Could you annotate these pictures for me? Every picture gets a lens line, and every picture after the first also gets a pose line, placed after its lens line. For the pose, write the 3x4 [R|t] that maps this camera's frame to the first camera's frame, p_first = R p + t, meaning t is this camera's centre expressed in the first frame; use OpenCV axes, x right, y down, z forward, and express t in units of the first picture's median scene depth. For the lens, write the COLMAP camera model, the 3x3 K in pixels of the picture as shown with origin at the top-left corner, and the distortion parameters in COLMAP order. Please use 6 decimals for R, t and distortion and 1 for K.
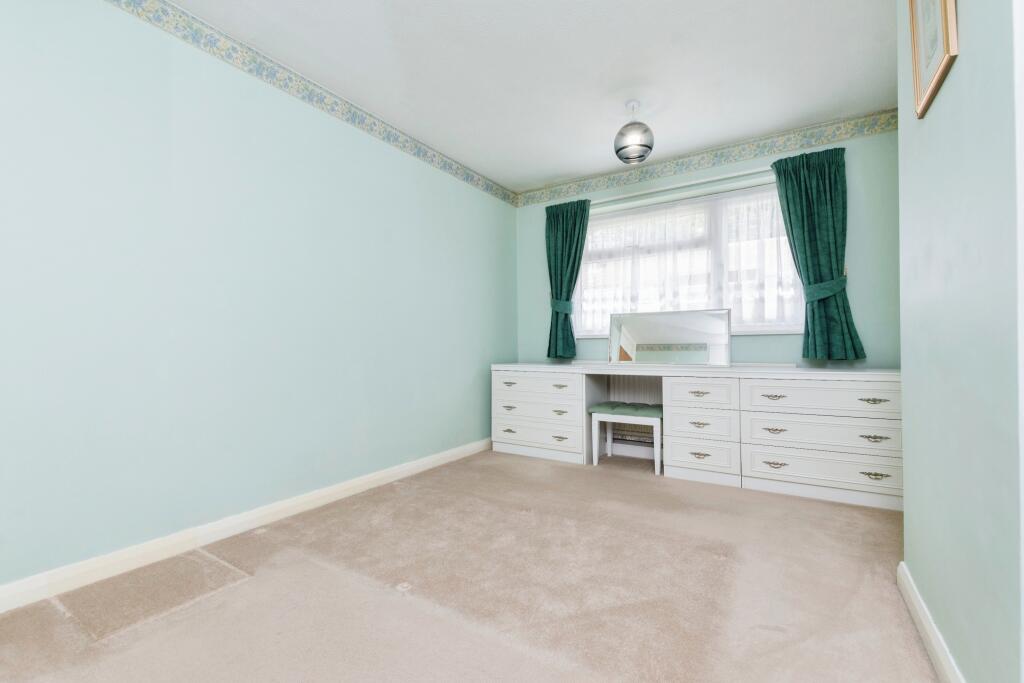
lens RADIAL K [[461.7, 0, 505.8], [0, 461.7, 346.3], [0, 0, 1]] dist [0.015221, -0.001123]
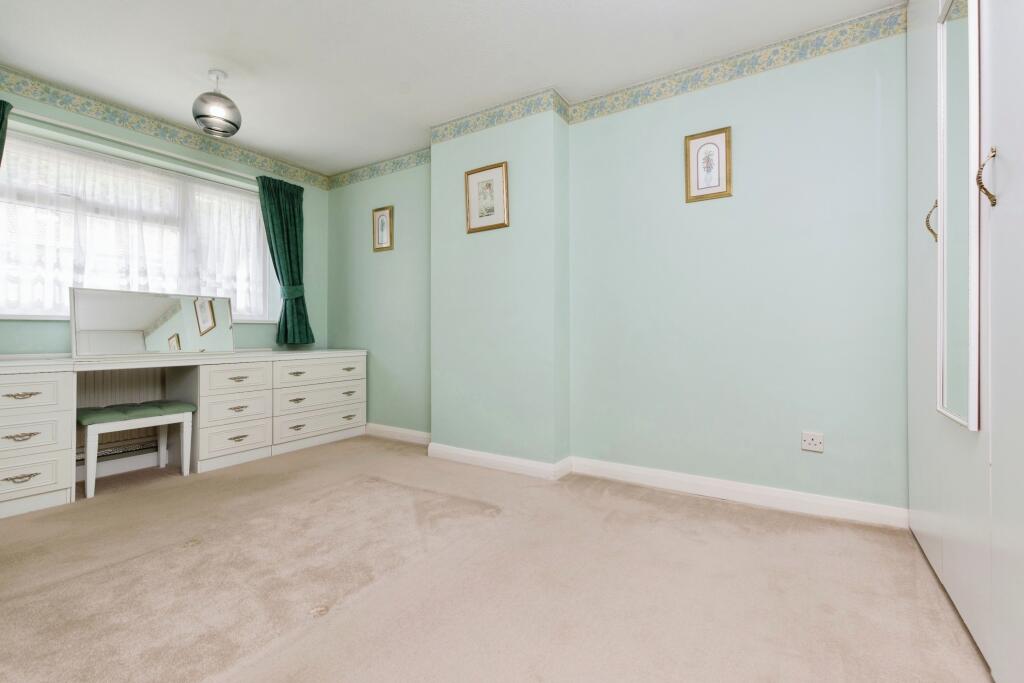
lens RADIAL K [[461.7, 0, 507.4], [0, 461.7, 335.9], [0, 0, 1]] dist [0.015221, -0.001123]
pose [[-0.016100, 0.000337, 0.999870, -0.568099], [-0.002667, 0.999996, -0.000380, 0.004133], [-0.999867, -0.002673, -0.016099, 0.375838]]
